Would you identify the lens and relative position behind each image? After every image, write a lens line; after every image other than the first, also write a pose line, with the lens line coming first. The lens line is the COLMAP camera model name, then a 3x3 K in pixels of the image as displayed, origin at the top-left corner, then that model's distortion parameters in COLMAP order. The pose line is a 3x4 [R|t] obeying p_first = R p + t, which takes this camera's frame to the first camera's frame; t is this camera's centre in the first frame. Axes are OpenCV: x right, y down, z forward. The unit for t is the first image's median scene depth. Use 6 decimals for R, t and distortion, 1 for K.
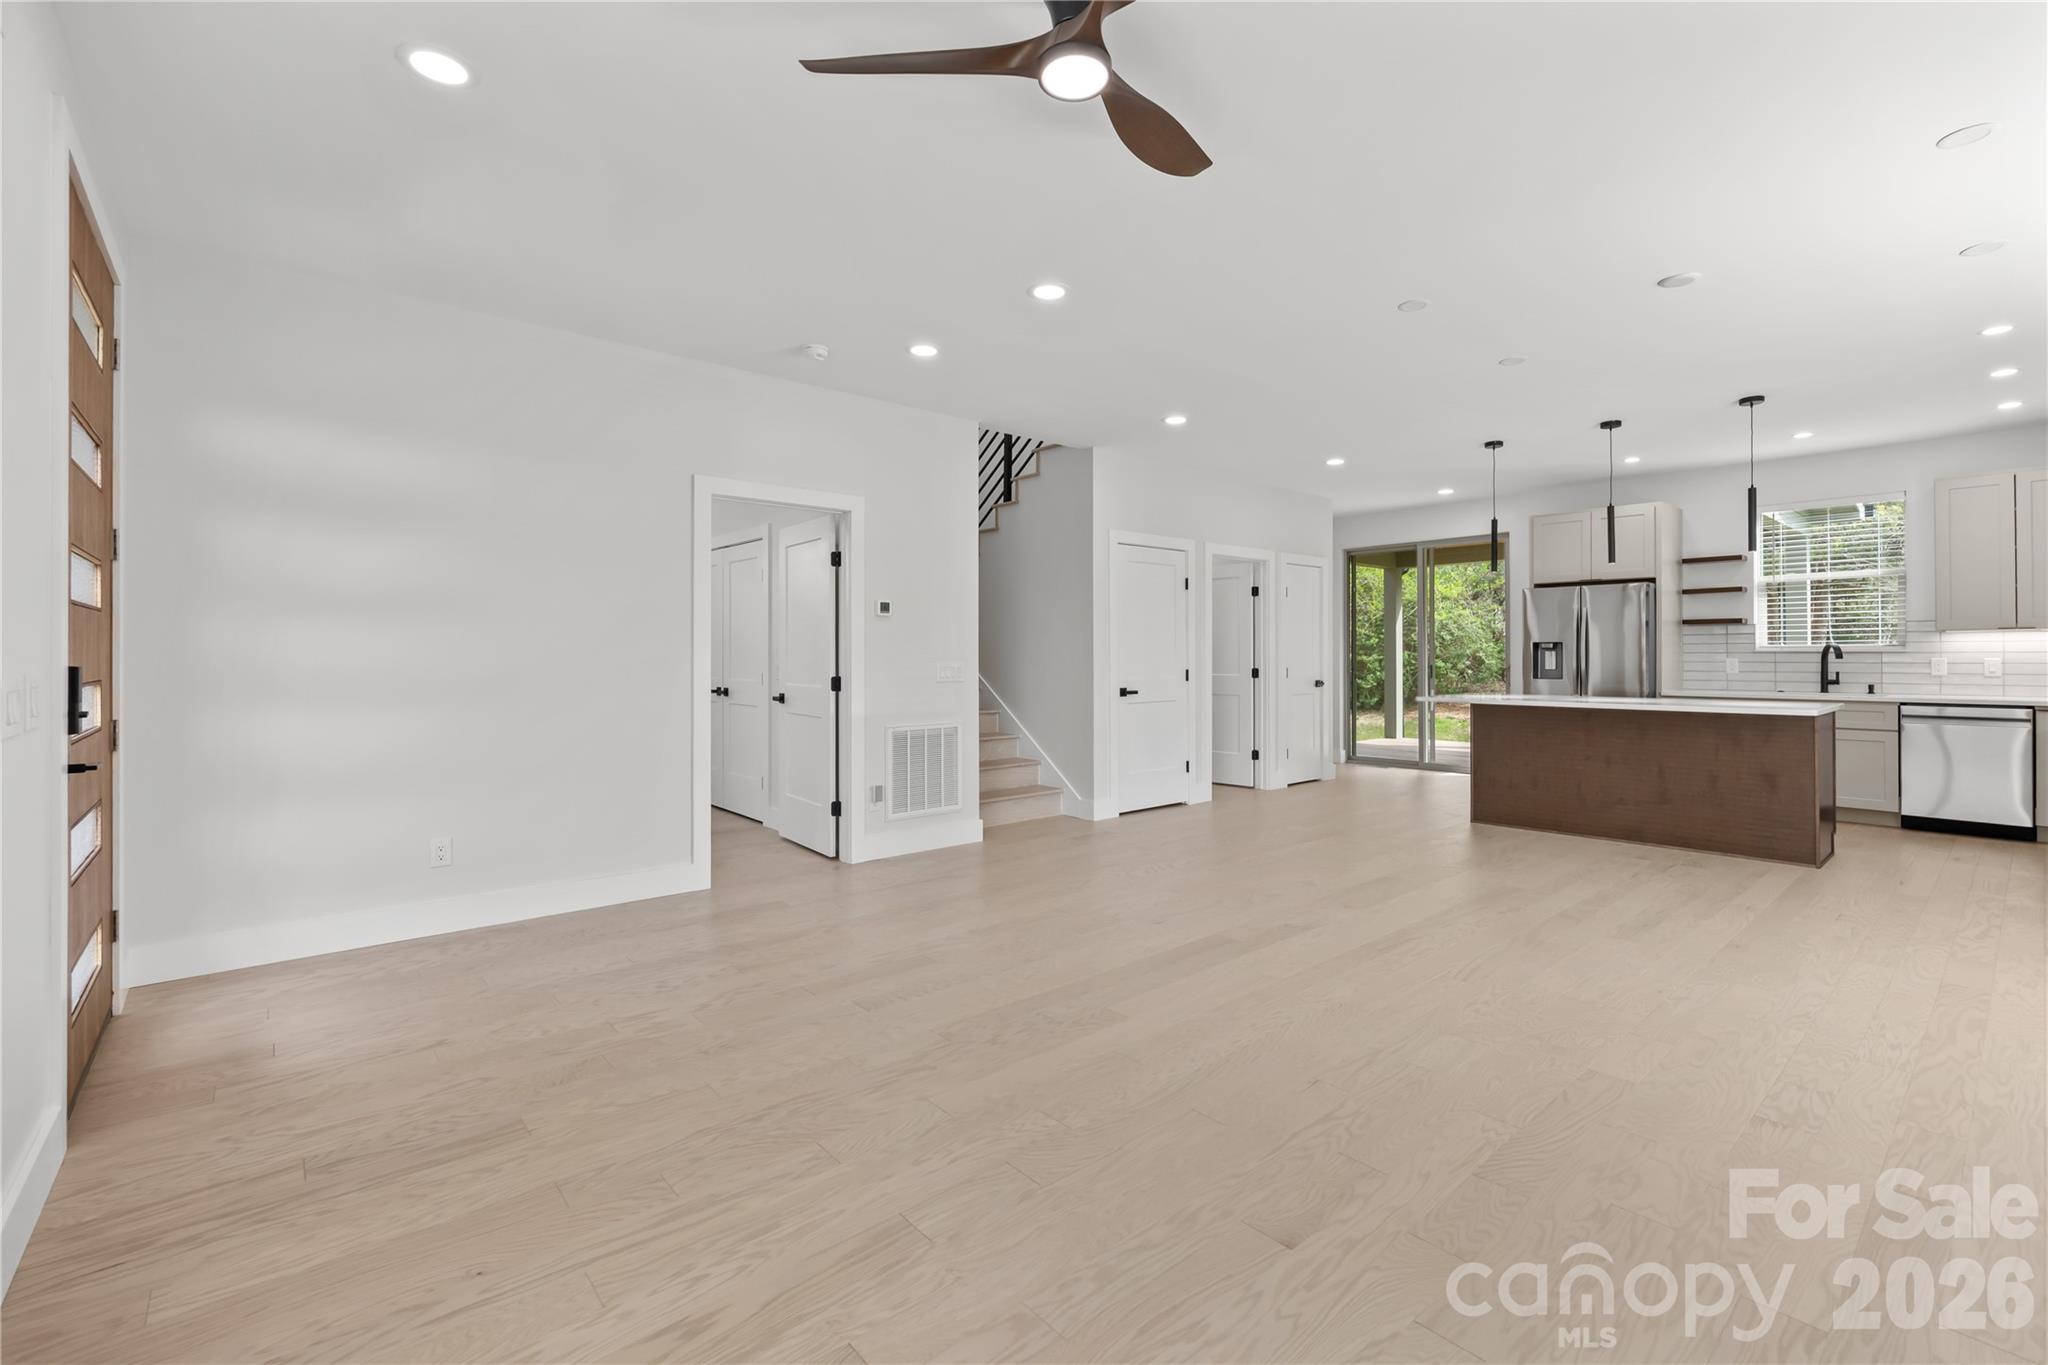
lens RADIAL K [[885.5, 0, 1031.5], [0, 885.5, 654.9], [0, 0, 1]] dist [-0.003257, -0.000373]
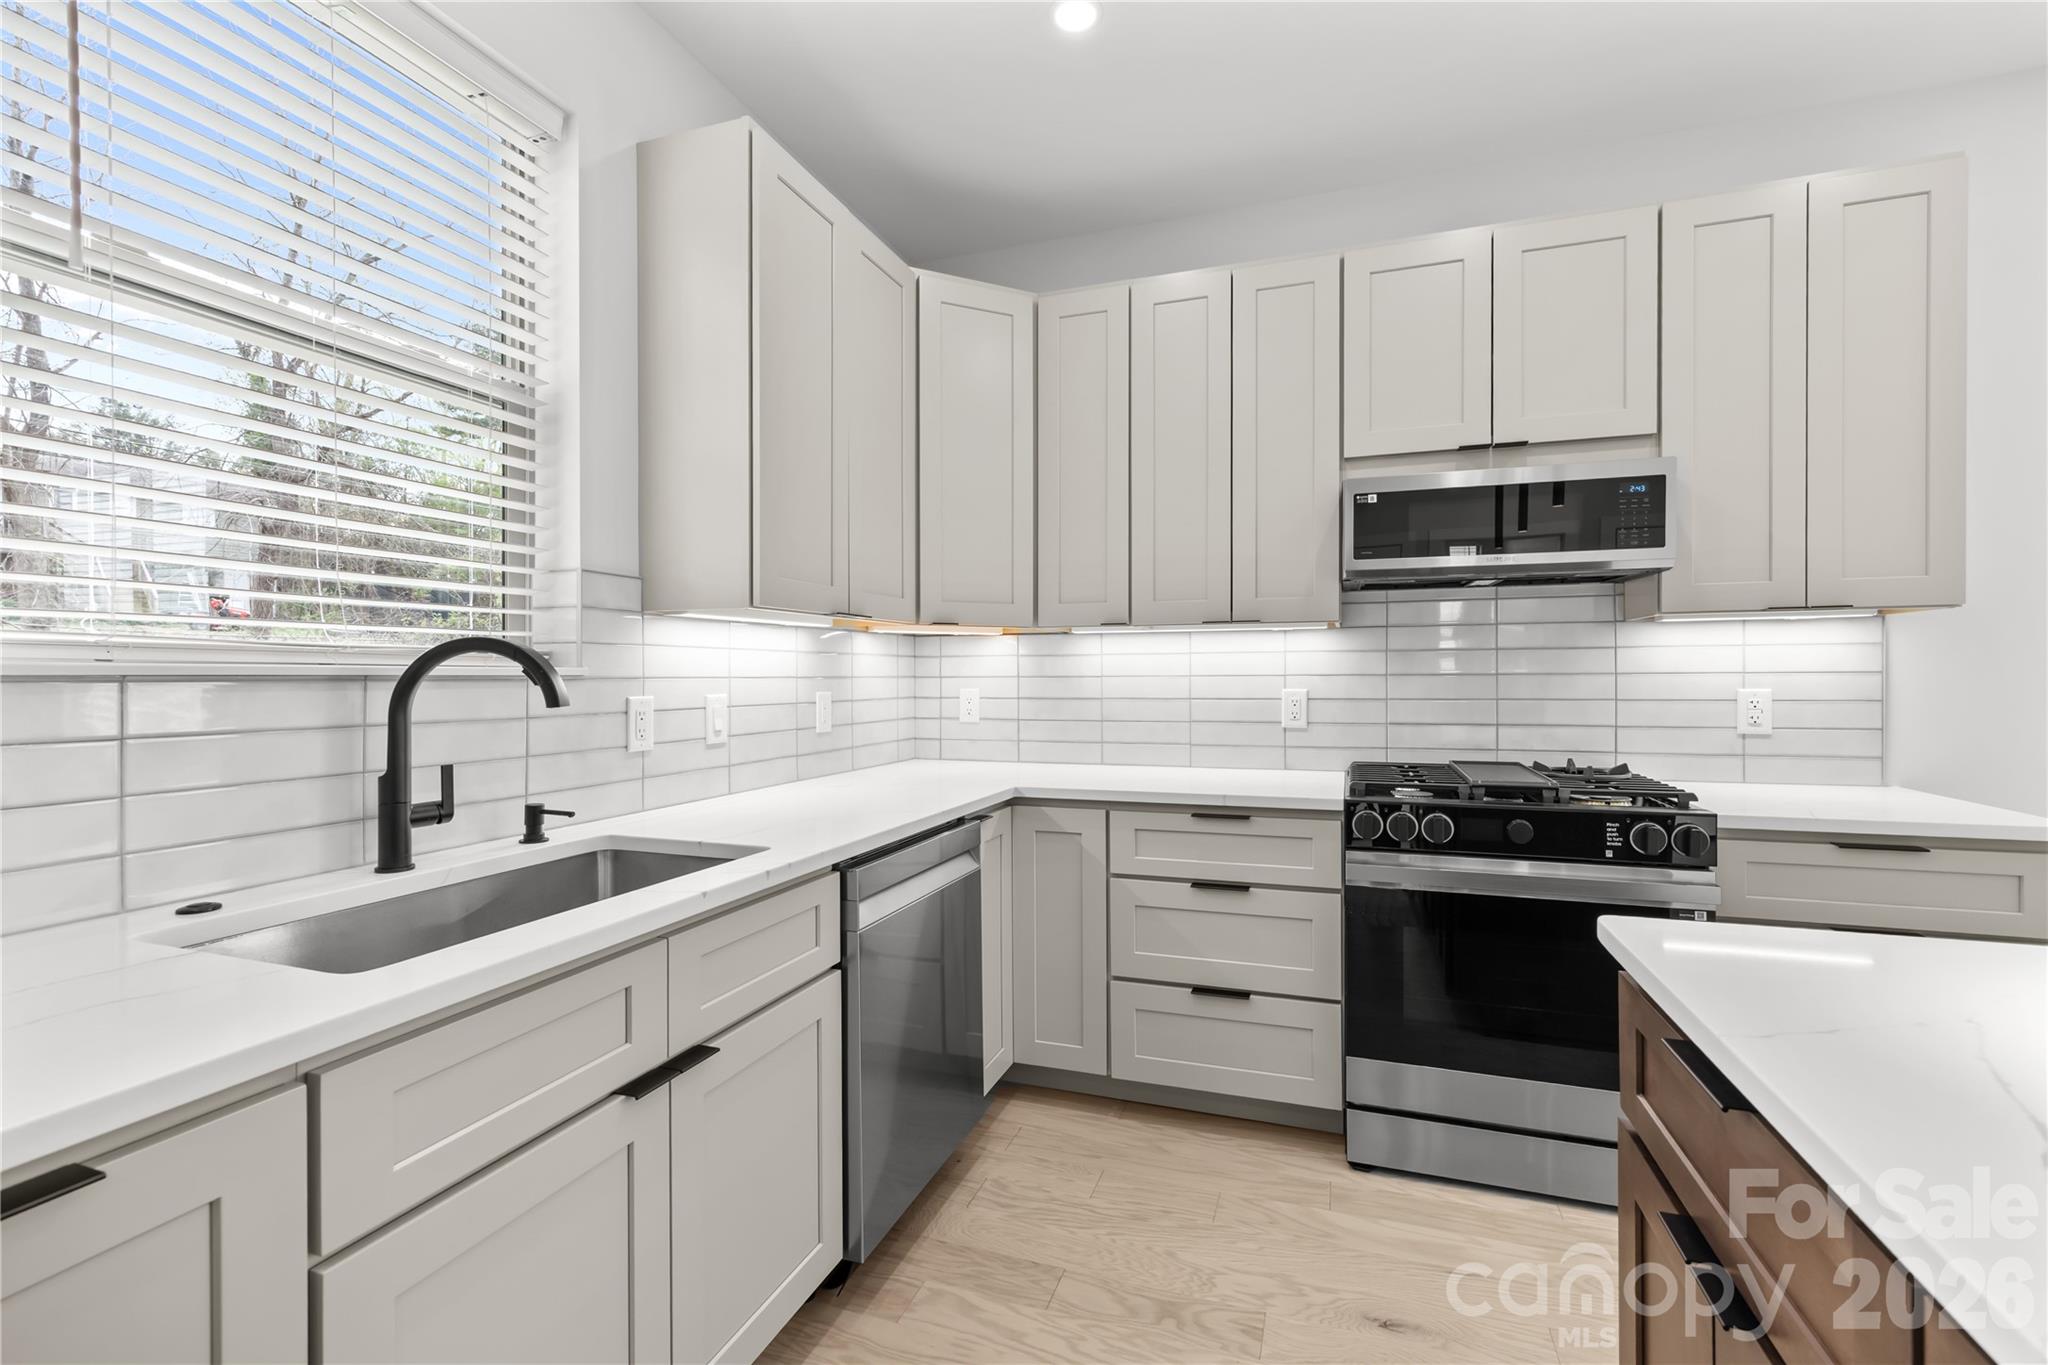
lens RADIAL K [[888.6, 0, 1032.2], [0, 888.6, 678.7], [0, 0, 1]] dist [-0.000221, -0.000055]
pose [[-0.500286, 0.002433, 0.865857, 0.673773], [0.004610, 0.999989, -0.000147, -0.001991], [-0.865848, 0.003918, -0.500292, 1.027889]]
